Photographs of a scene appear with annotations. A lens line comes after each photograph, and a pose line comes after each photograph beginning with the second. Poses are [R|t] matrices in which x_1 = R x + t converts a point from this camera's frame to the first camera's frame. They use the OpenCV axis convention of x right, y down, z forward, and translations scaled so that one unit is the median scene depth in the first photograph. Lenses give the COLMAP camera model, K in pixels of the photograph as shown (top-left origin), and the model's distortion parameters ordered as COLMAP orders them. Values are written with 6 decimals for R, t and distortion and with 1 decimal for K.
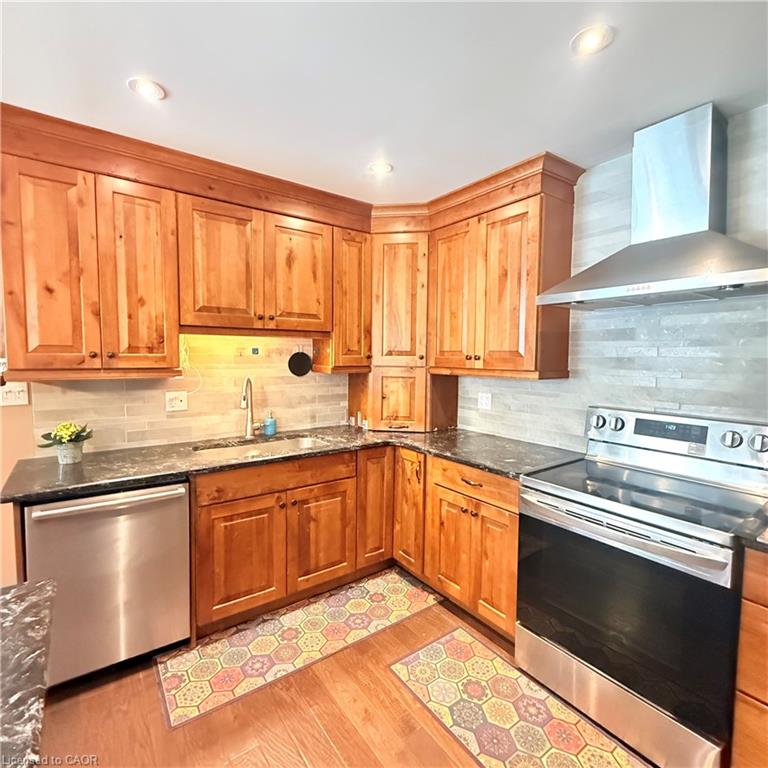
lens RADIAL K [[409.9, 0, 382.0], [0, 409.9, 381.3], [0, 0, 1]] dist [0.004281, 0.000188]
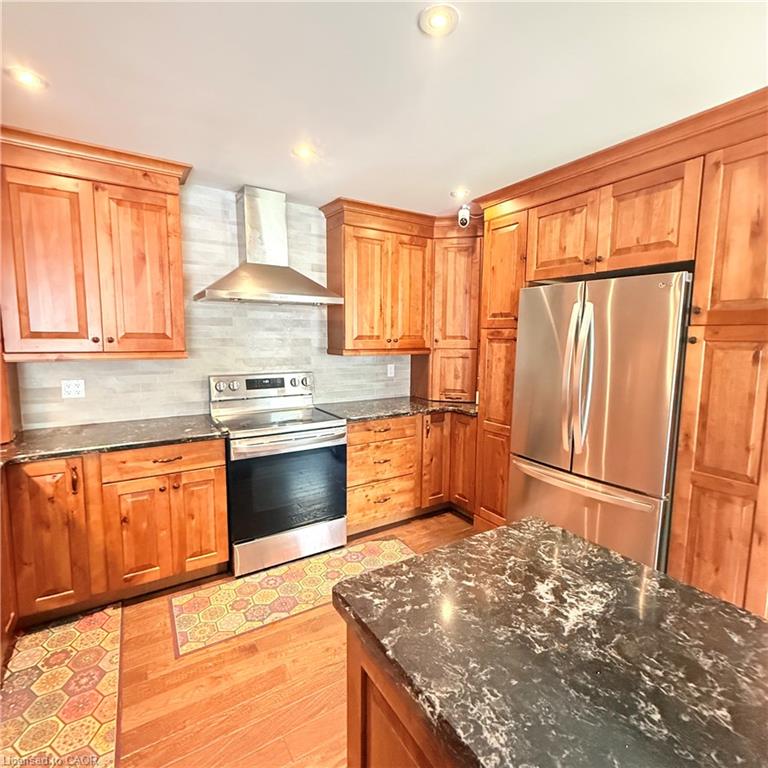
lens RADIAL K [[409.9, 0, 382.7], [0, 409.9, 382.7], [0, 0, 1]] dist [0.004281, 0.000188]
pose [[0.073145, -0.119744, 0.990107, -0.763358], [0.056312, 0.991678, 0.115774, -0.039579], [-0.995730, 0.047287, 0.079279, 0.362218]]
